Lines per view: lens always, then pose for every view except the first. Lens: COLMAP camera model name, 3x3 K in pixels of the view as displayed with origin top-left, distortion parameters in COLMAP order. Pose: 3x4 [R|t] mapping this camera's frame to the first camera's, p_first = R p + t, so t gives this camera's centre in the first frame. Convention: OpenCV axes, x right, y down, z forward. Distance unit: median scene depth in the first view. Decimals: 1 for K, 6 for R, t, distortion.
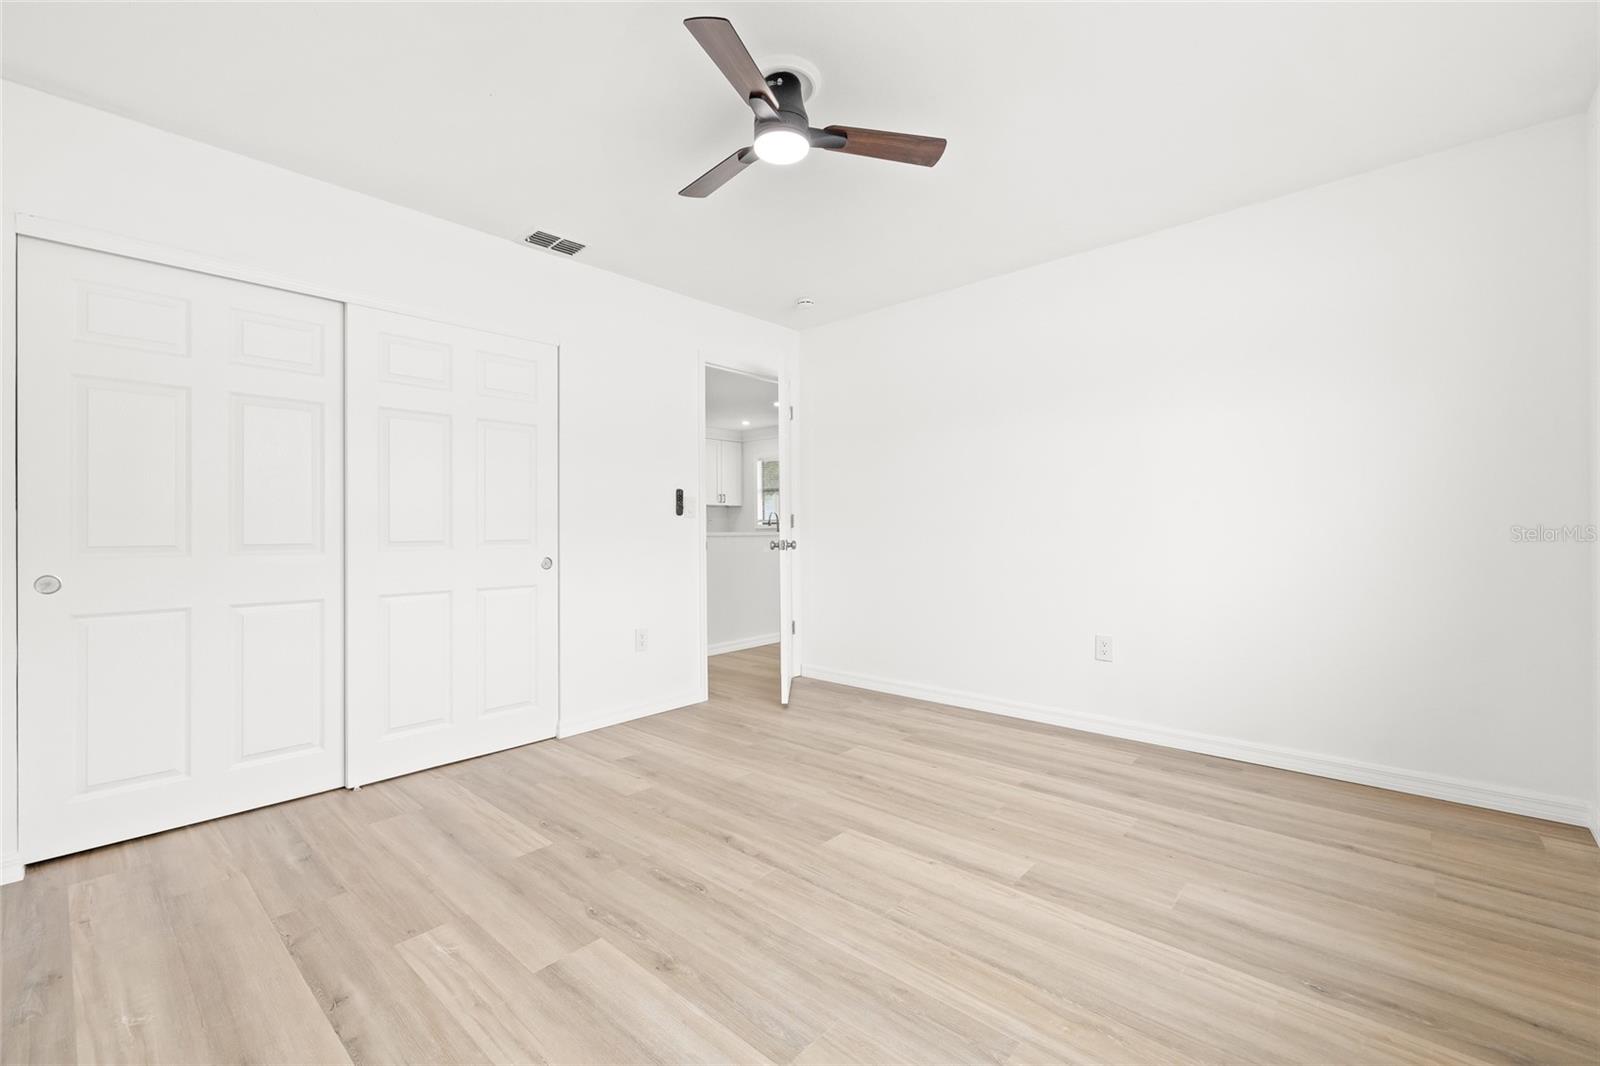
lens RADIAL K [[673.2, 0, 793.5], [0, 673.2, 527.7], [0, 0, 1]] dist [0.001050, -0.000074]
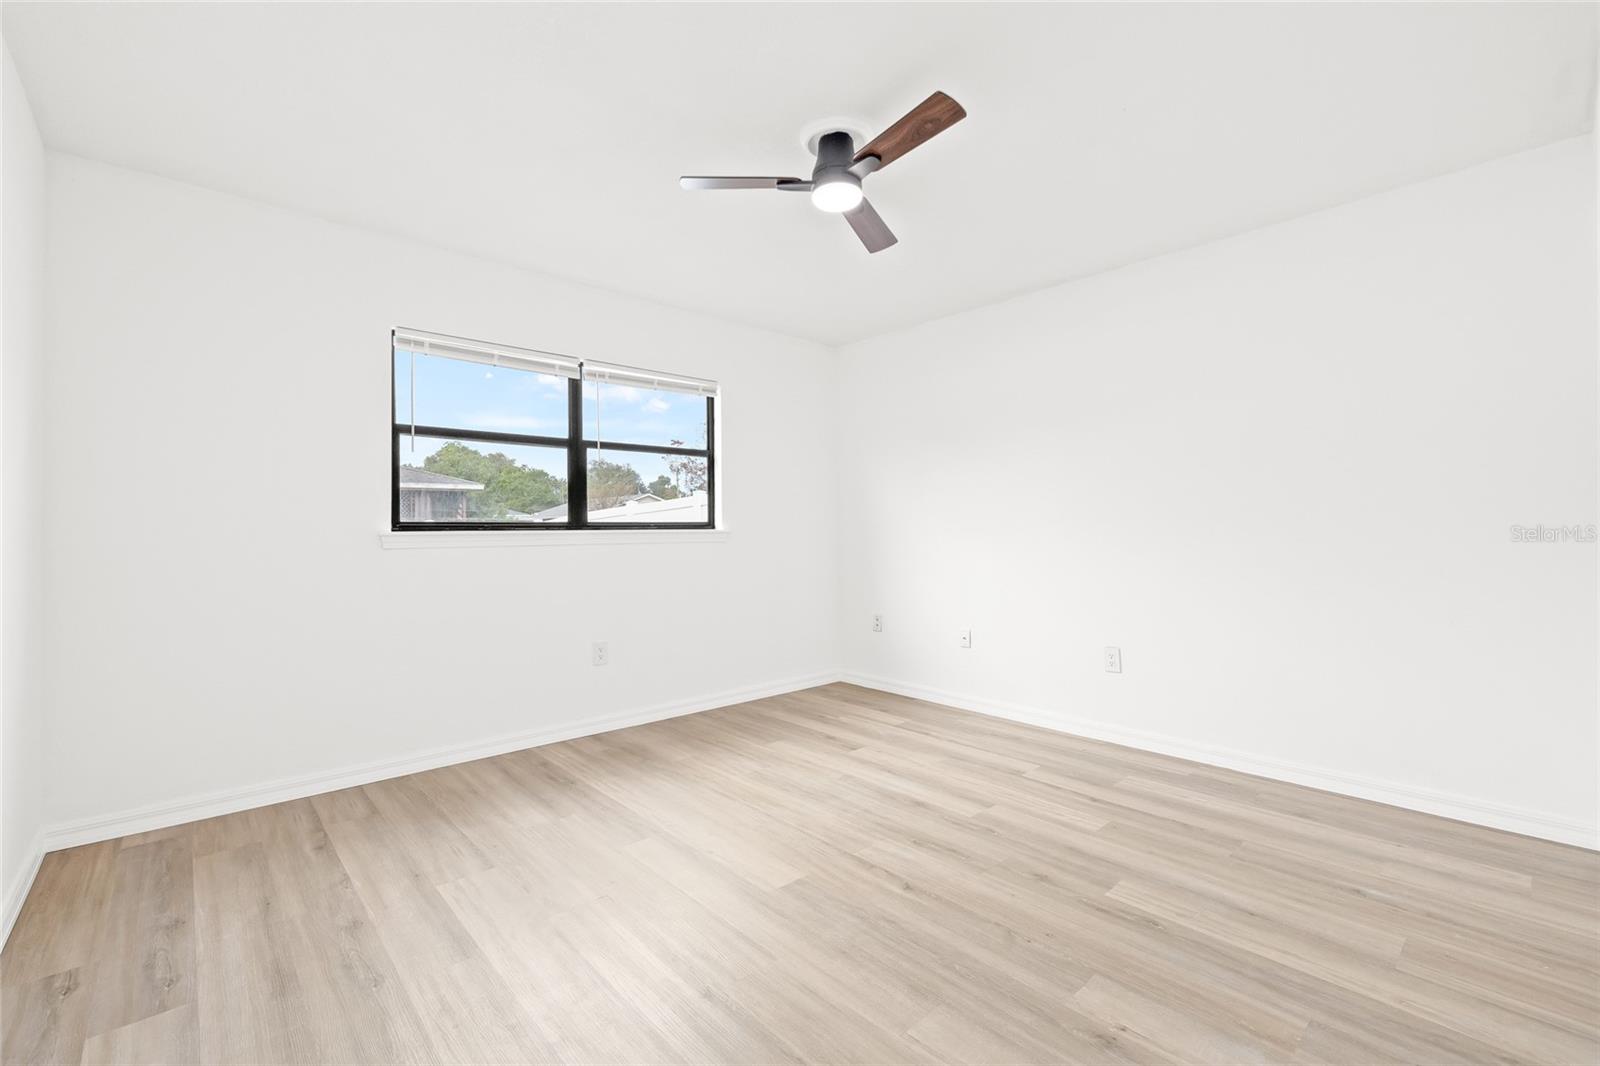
lens RADIAL K [[678.5, 0, 800.0], [0, 678.5, 533.0], [0, 0, 1]] dist [0.000922, 0.000105]
pose [[-0.995451, 0.014701, 0.094135, -0.050739], [0.014480, 0.999891, -0.003023, -0.015040], [-0.094169, -0.001646, -0.995555, 2.086848]]
